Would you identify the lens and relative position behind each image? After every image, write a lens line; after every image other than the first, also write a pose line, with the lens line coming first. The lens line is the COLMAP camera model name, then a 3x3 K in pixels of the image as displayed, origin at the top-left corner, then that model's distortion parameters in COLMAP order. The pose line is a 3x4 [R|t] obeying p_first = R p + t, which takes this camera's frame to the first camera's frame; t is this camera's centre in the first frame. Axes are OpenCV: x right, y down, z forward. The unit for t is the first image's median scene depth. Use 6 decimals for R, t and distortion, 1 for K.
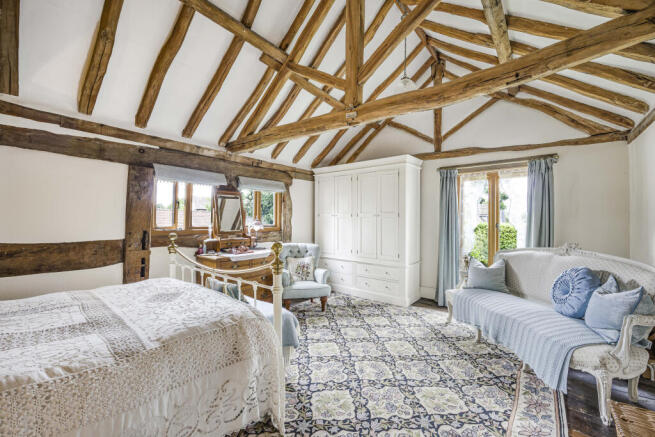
lens RADIAL K [[263.2, 0, 327.9], [0, 263.2, 218.9], [0, 0, 1]] dist [0.000796, 0.000124]
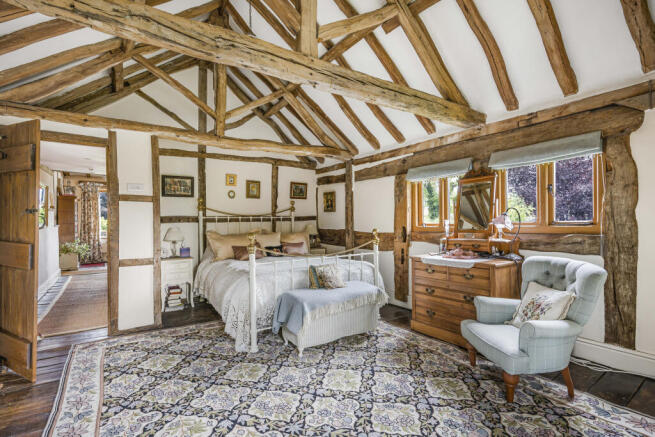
lens RADIAL K [[299.7, 0, 328.3], [0, 299.7, 222.3], [0, 0, 1]] dist [-0.002880, -0.000399]
pose [[-0.261736, -0.003488, -0.965133, 0.812773], [0.017527, 0.999811, -0.008367, 0.033939], [0.964980, -0.019106, -0.261625, 1.142258]]
